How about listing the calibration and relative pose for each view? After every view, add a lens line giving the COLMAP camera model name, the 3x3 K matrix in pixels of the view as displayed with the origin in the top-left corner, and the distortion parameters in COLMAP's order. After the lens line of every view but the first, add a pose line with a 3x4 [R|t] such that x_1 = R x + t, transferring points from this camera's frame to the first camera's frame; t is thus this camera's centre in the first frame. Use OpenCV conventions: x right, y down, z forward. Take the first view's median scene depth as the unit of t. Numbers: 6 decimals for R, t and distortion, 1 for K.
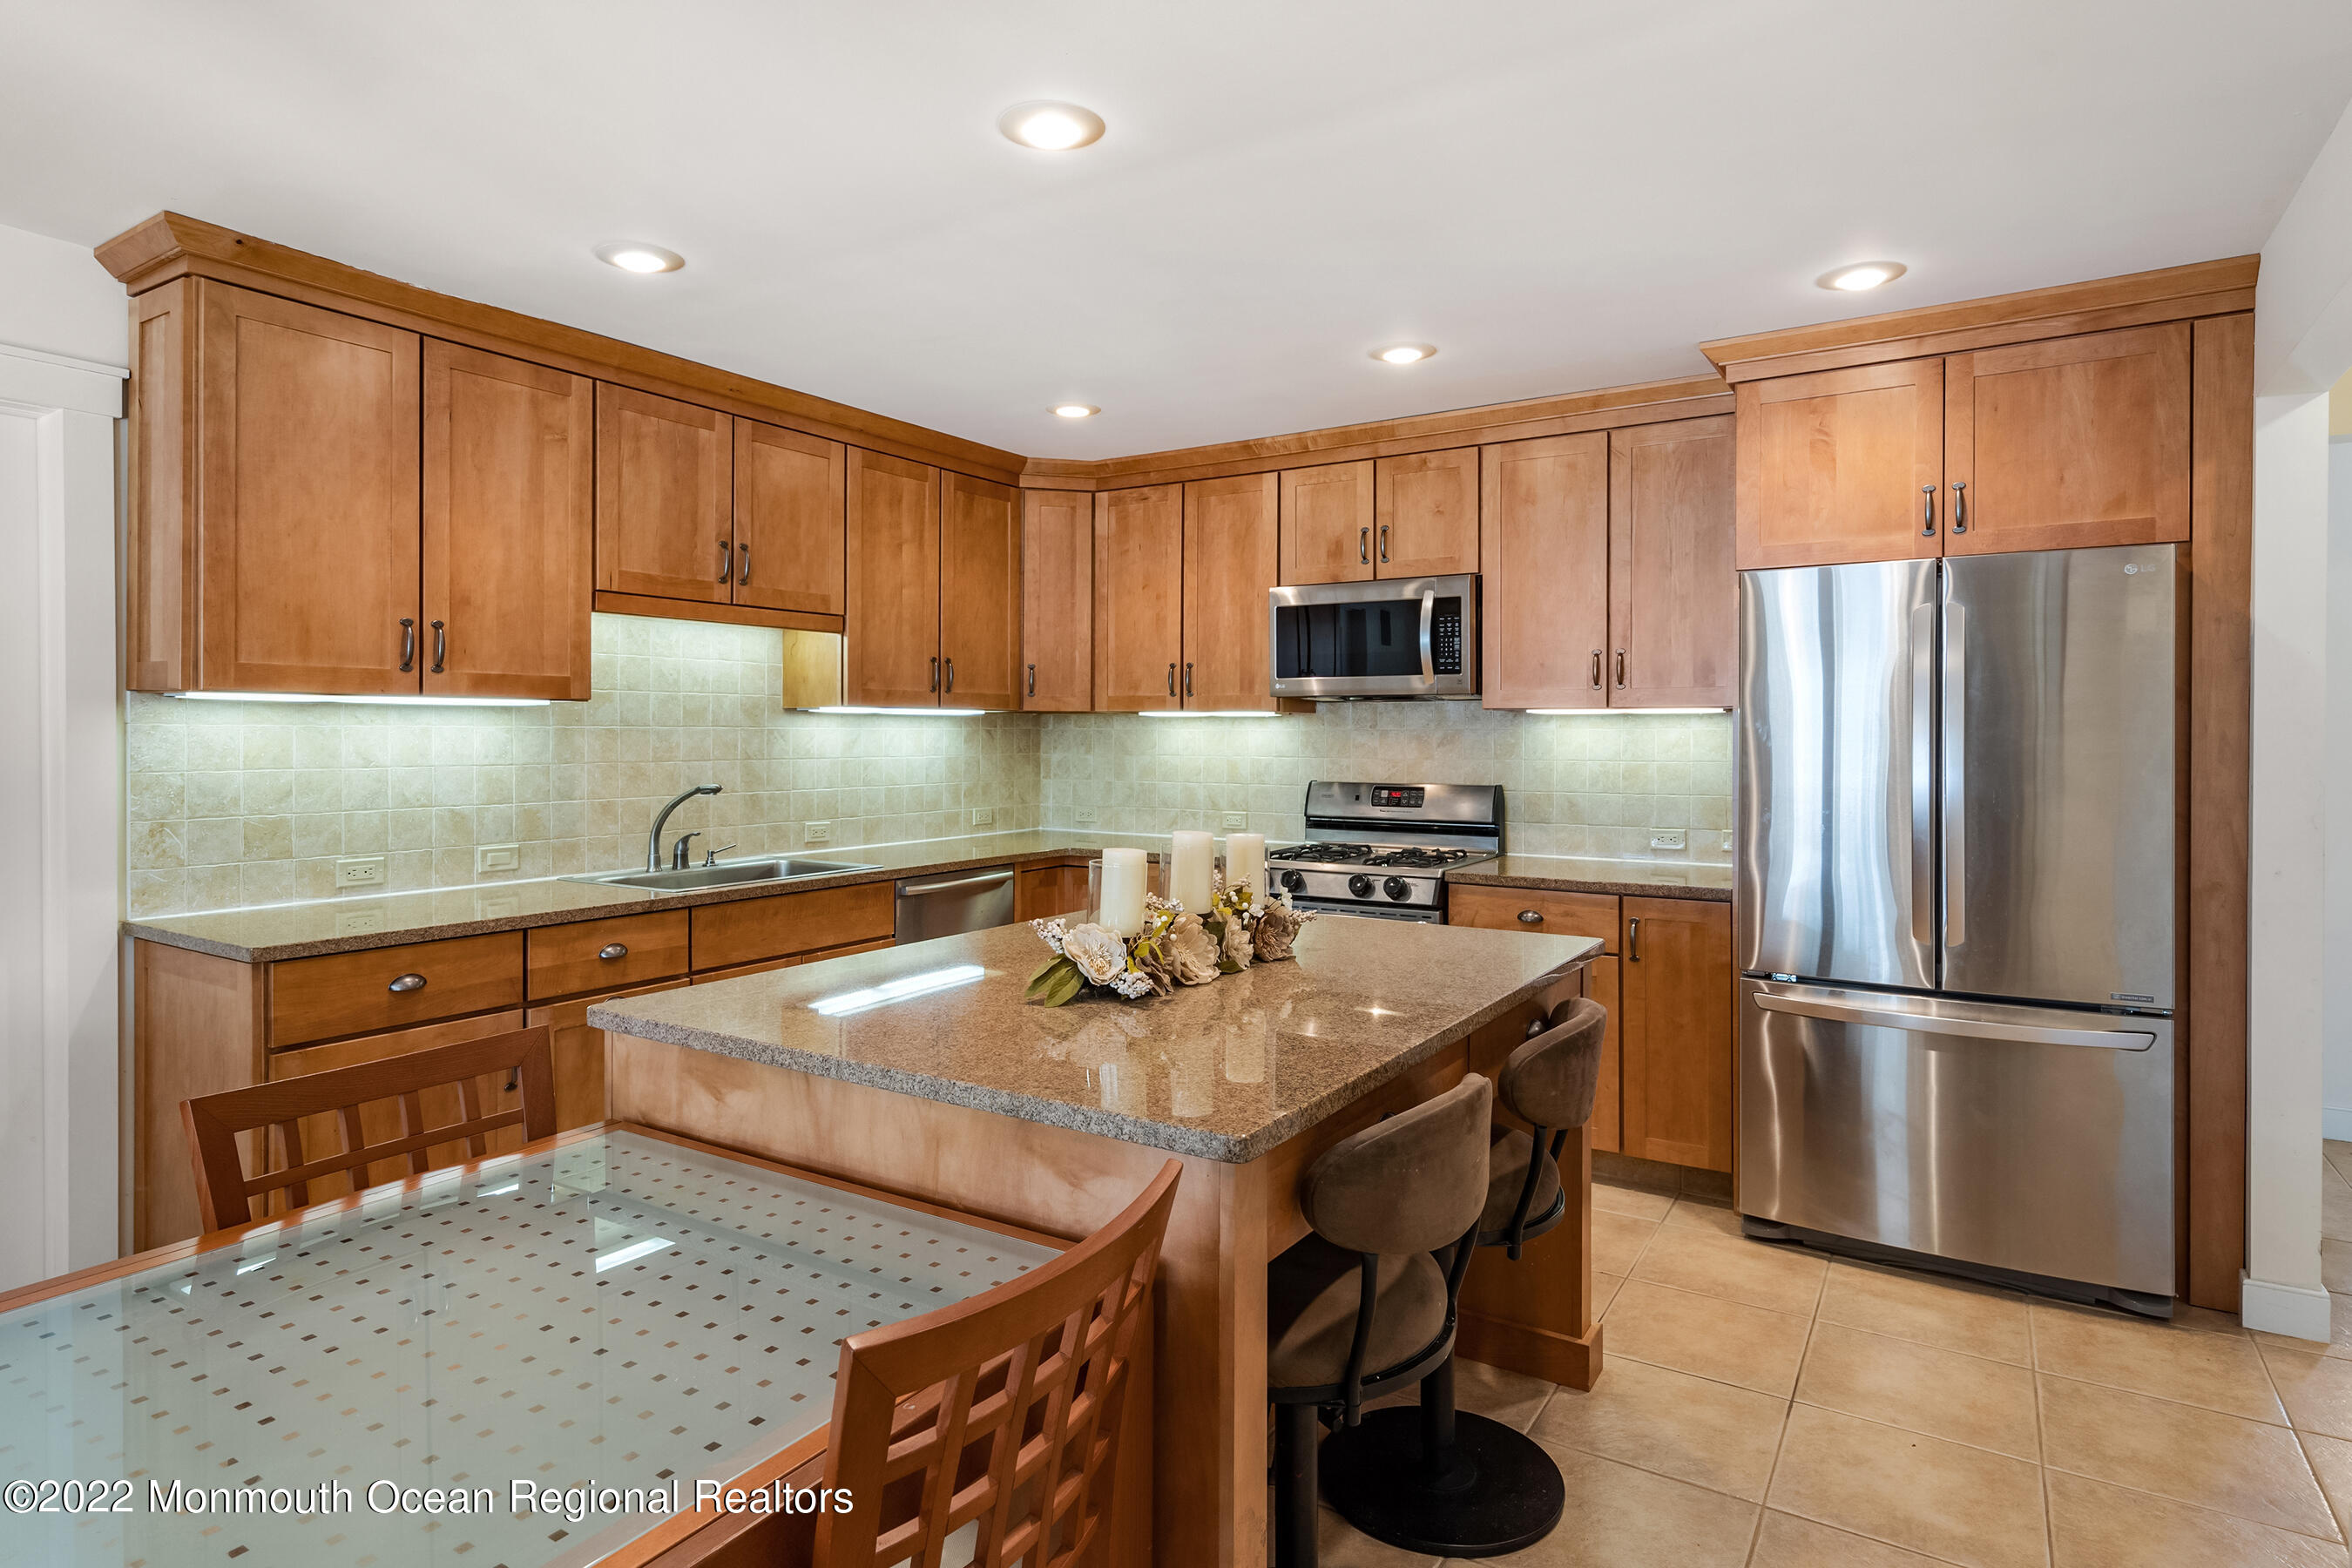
lens RADIAL K [[1251.8, 0, 1182.1], [0, 1251.8, 734.8], [0, 0, 1]] dist [0.004485, 0.000481]
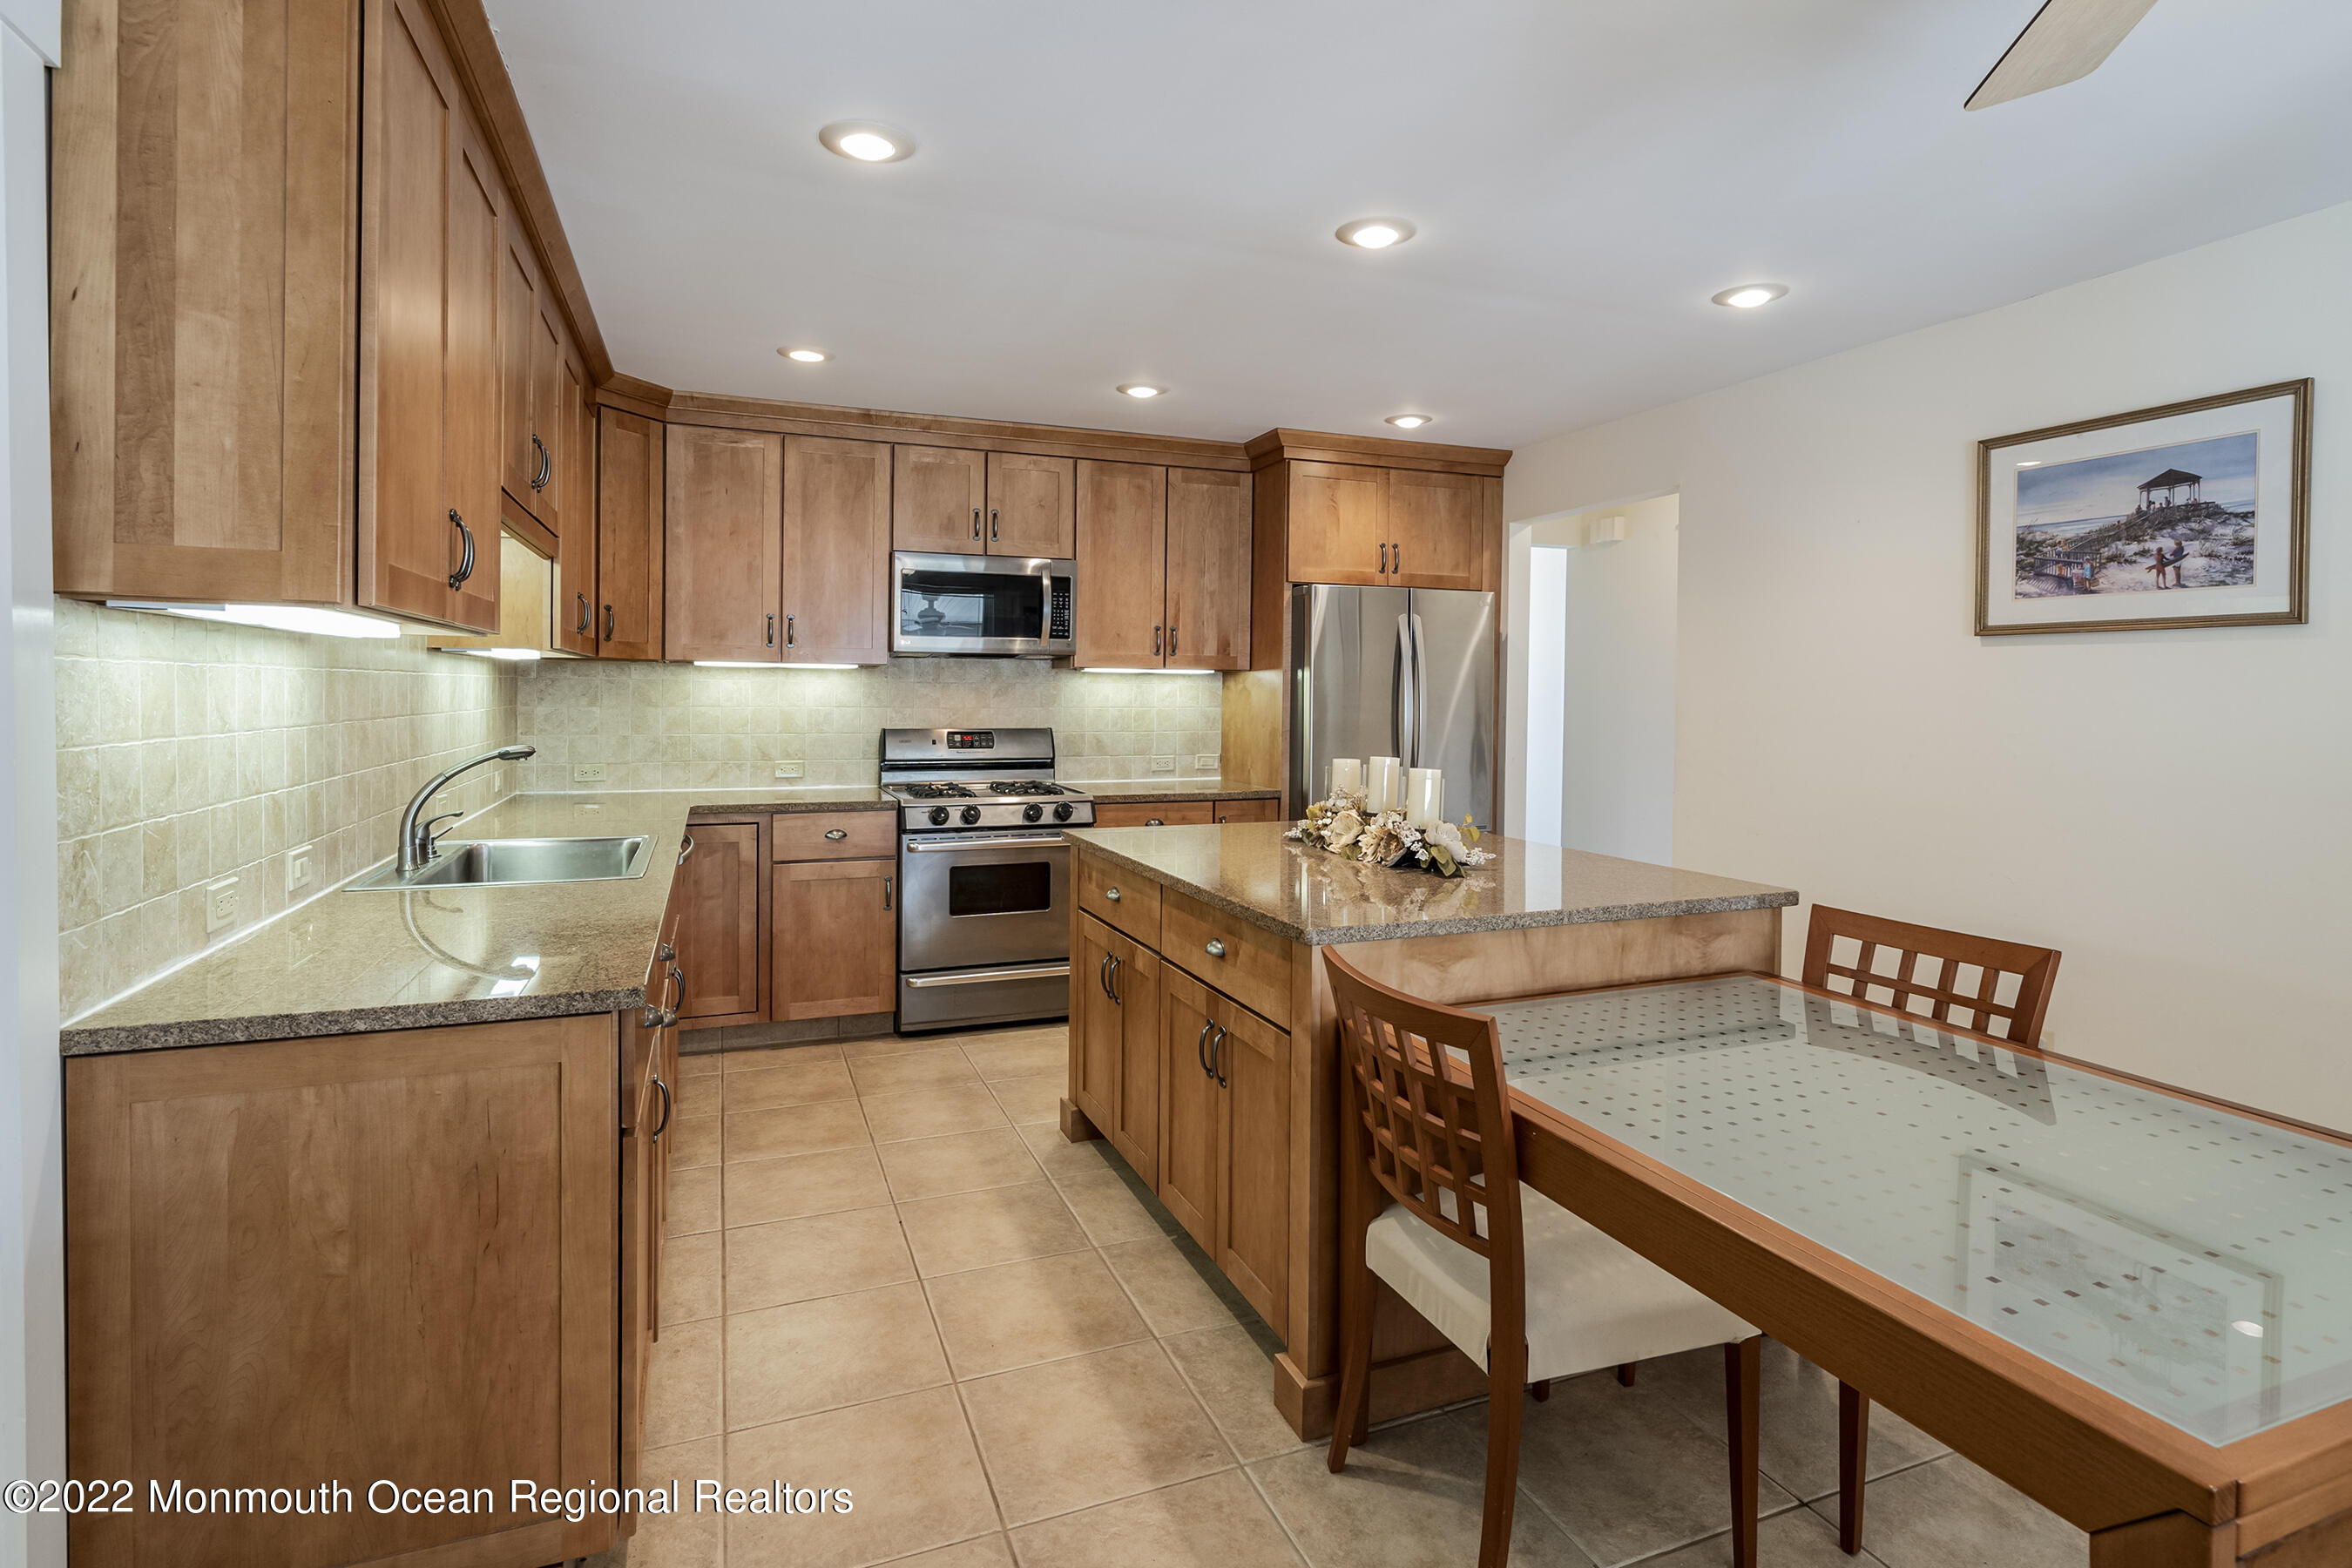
lens RADIAL K [[1149.5, 0, 1175.1], [0, 1149.5, 719.9], [0, 0, 1]] dist [-0.000247, 0.000013]
pose [[0.593393, -0.017345, 0.804726, -0.654225], [-0.006516, 0.999632, 0.026351, 0.001209], [-0.804886, -0.020880, 0.593061, 0.232164]]
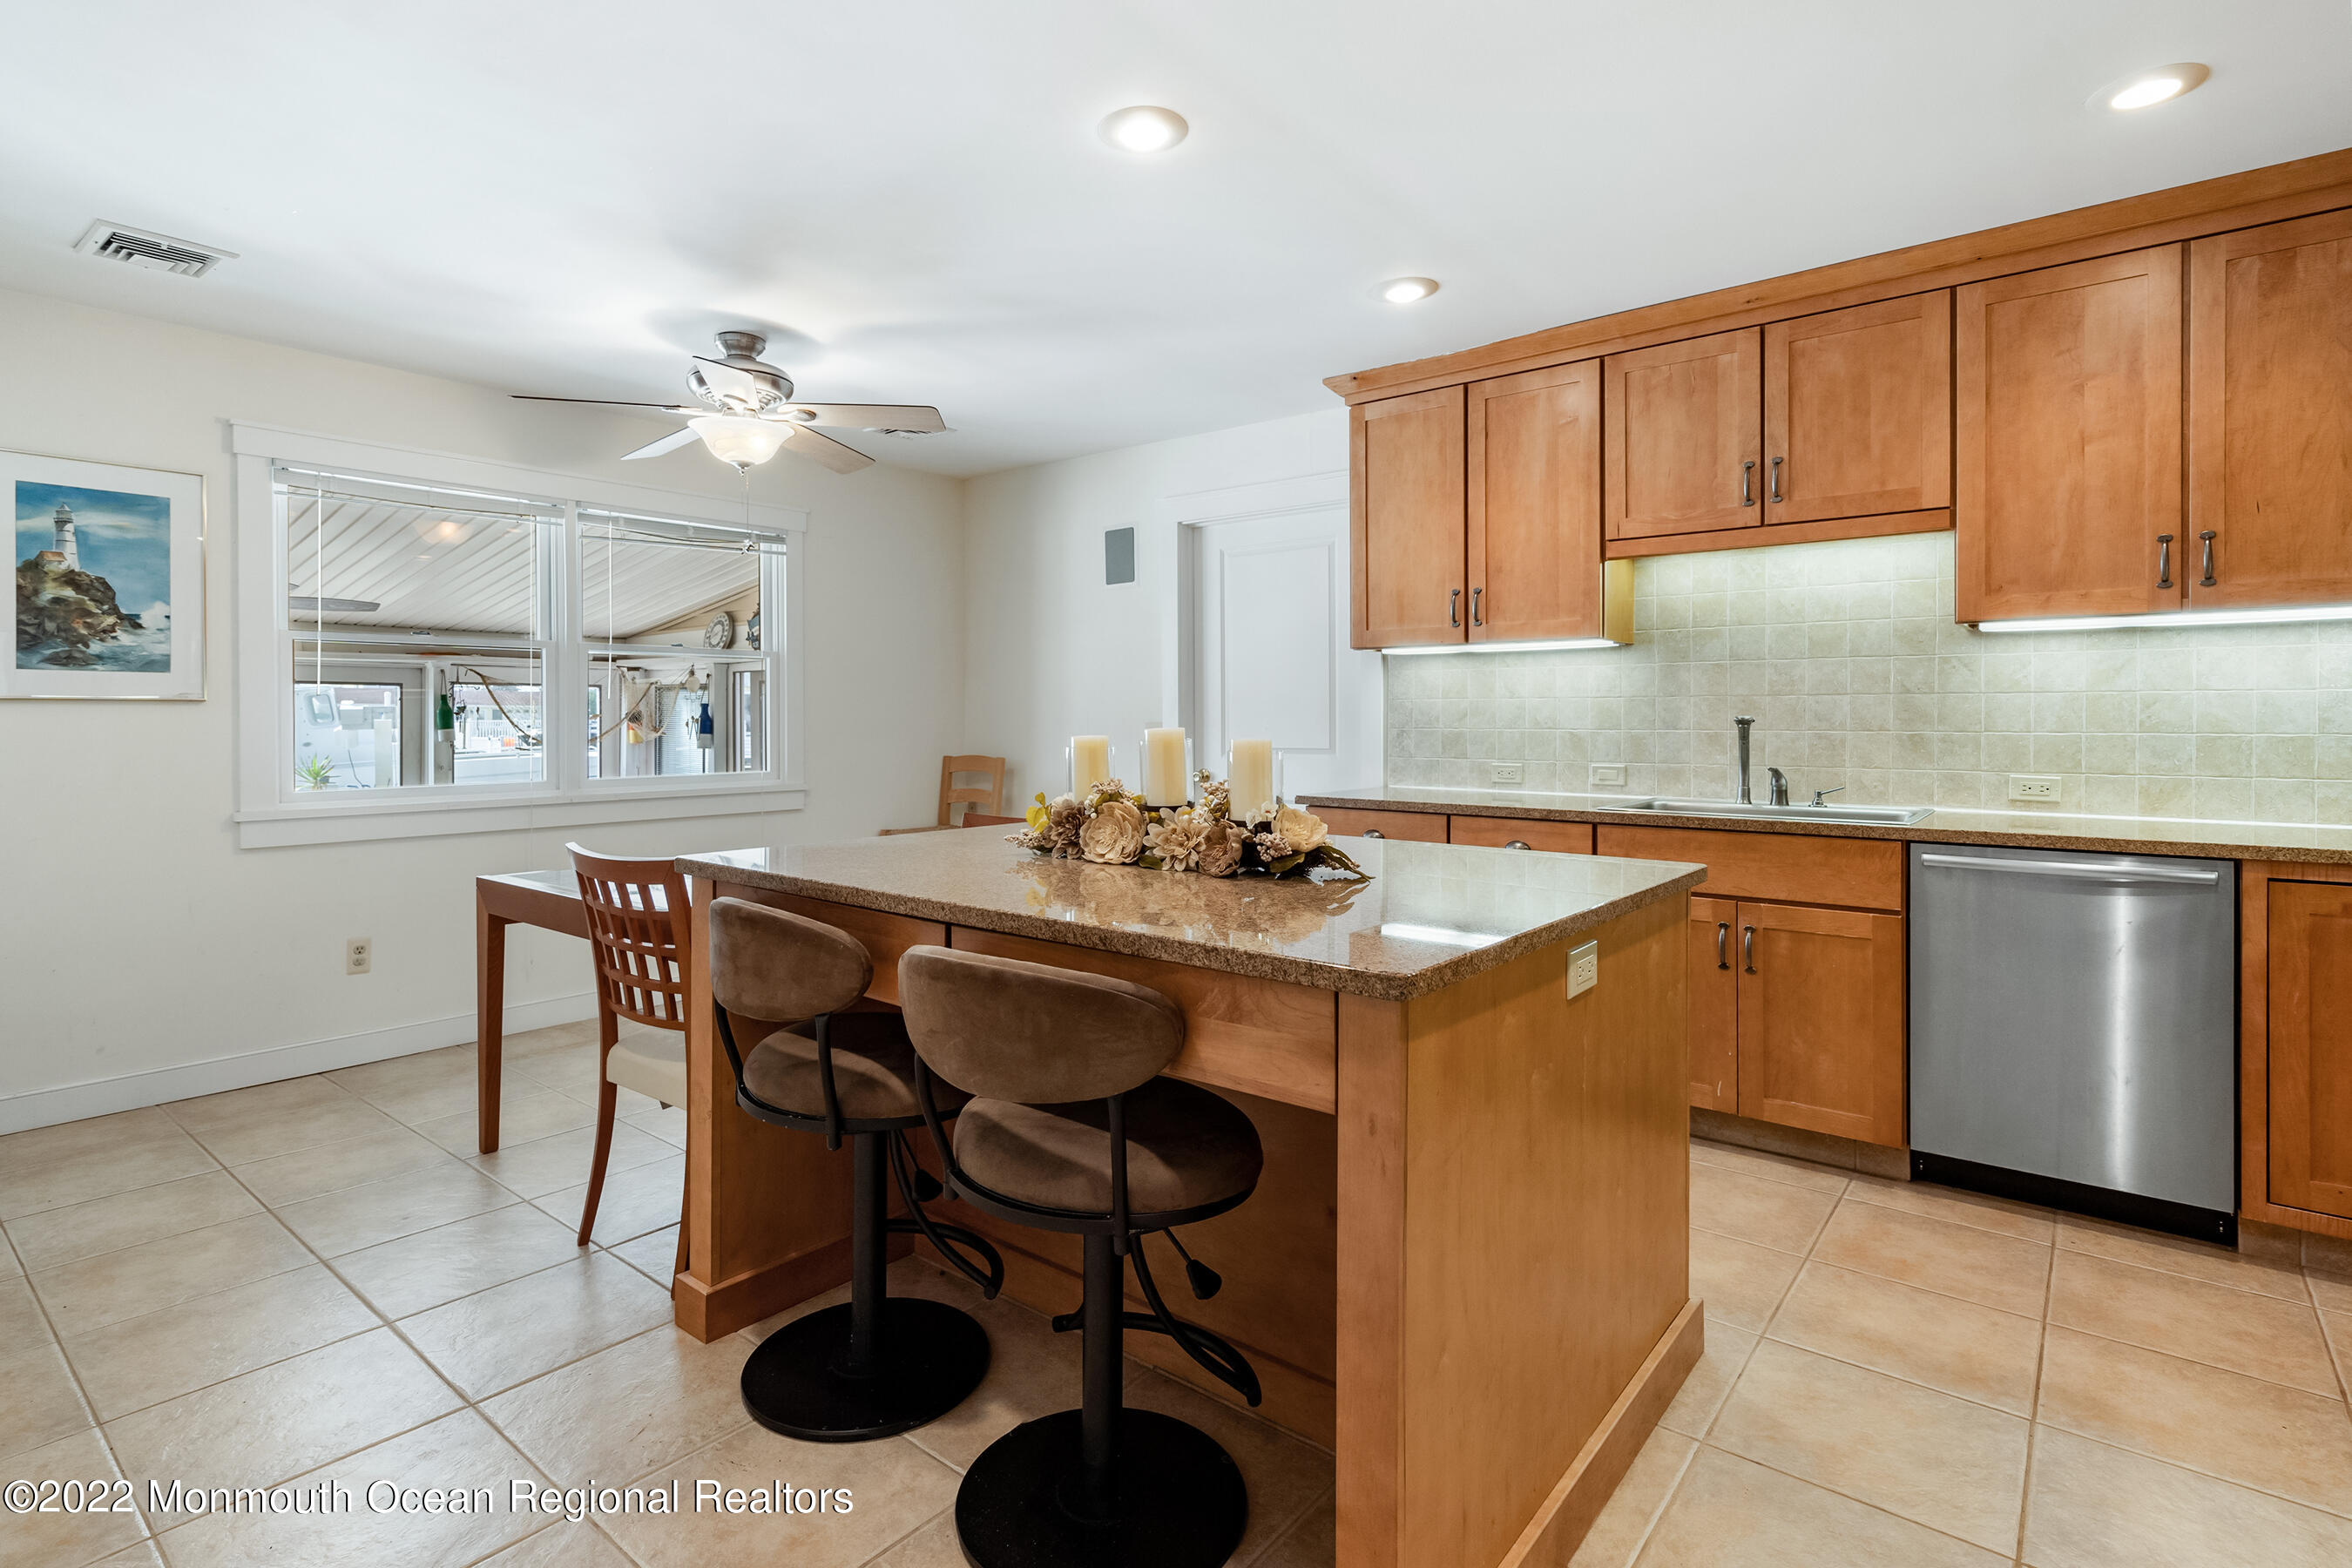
lens RADIAL K [[1149.5, 0, 1175.1], [0, 1149.5, 719.9], [0, 0, 1]] dist [-0.000247, 0.000013]
pose [[-0.122533, 0.001373, -0.992464, 0.519300], [0.000070, 0.999999, 0.001375, 0.038302], [0.992464, 0.000099, -0.122533, 0.623772]]
